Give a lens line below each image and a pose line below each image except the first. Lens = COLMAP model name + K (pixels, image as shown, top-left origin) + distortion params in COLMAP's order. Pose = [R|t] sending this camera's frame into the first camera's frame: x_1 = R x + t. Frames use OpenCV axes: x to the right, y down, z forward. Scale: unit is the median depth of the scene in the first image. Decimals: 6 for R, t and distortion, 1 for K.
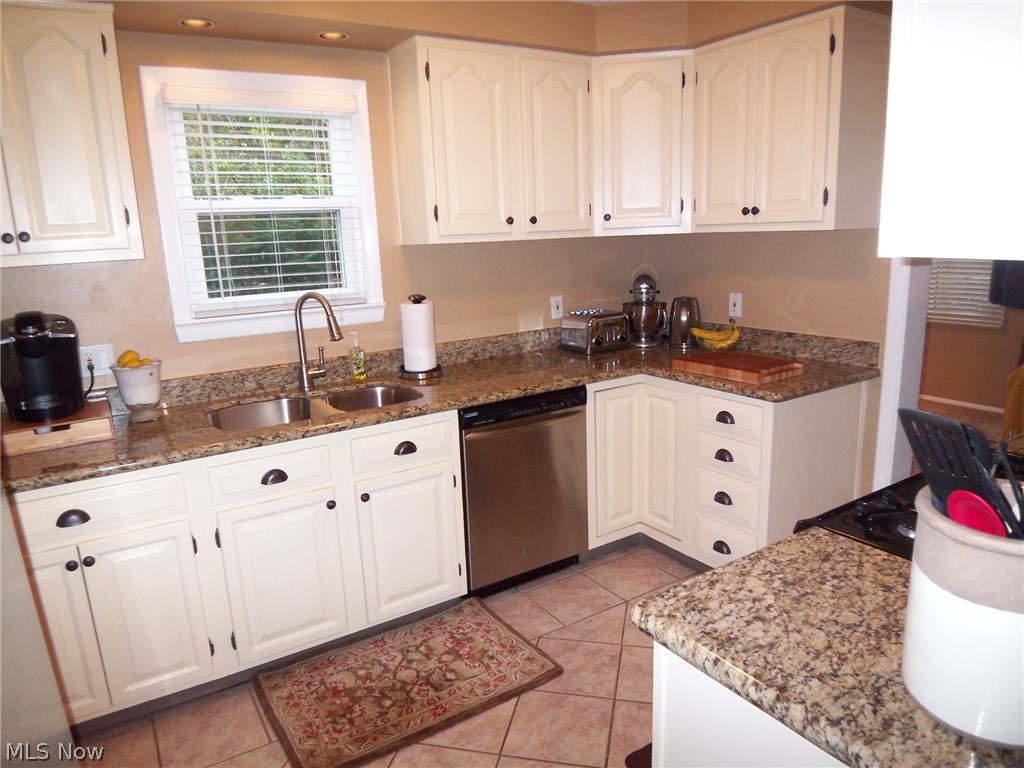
lens RADIAL K [[686.1, 0, 509.3], [0, 686.1, 387.8], [0, 0, 1]] dist [-0.016316, -0.039957]
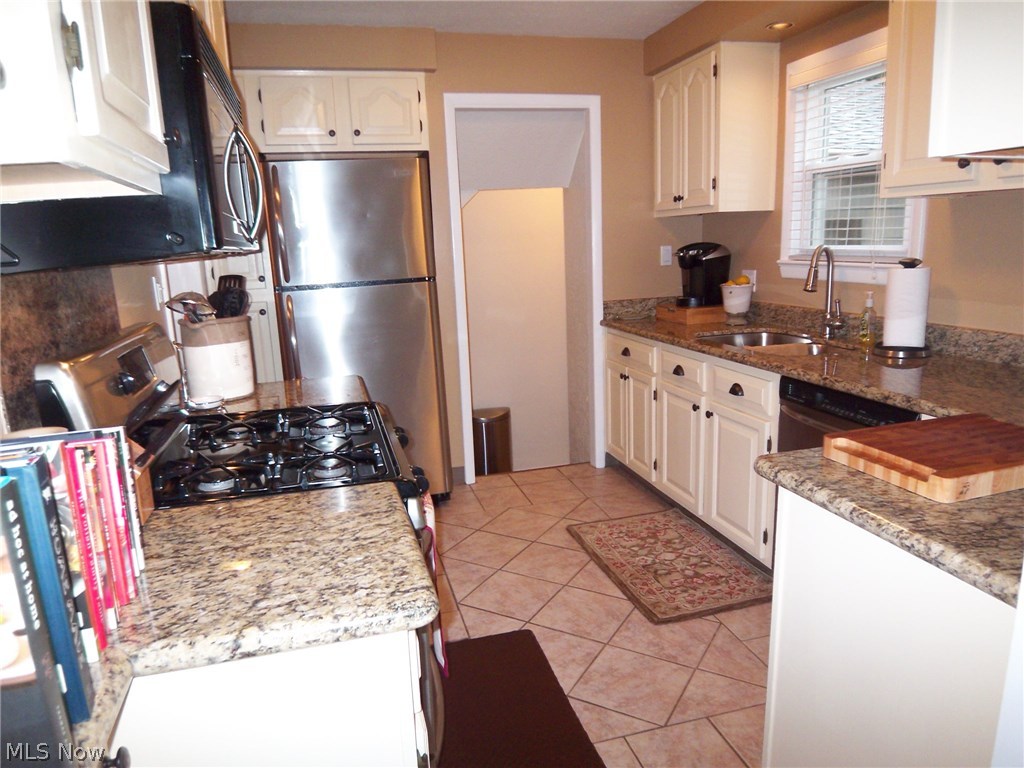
lens RADIAL K [[686.1, 0, 508.4], [0, 686.1, 384.7], [0, 0, 1]] dist [-0.016316, -0.039957]
pose [[-0.285644, 0.246285, -0.926149, 0.880322], [-0.163241, 0.939786, 0.300258, -0.172036], [0.944330, 0.236952, -0.228241, 0.819387]]
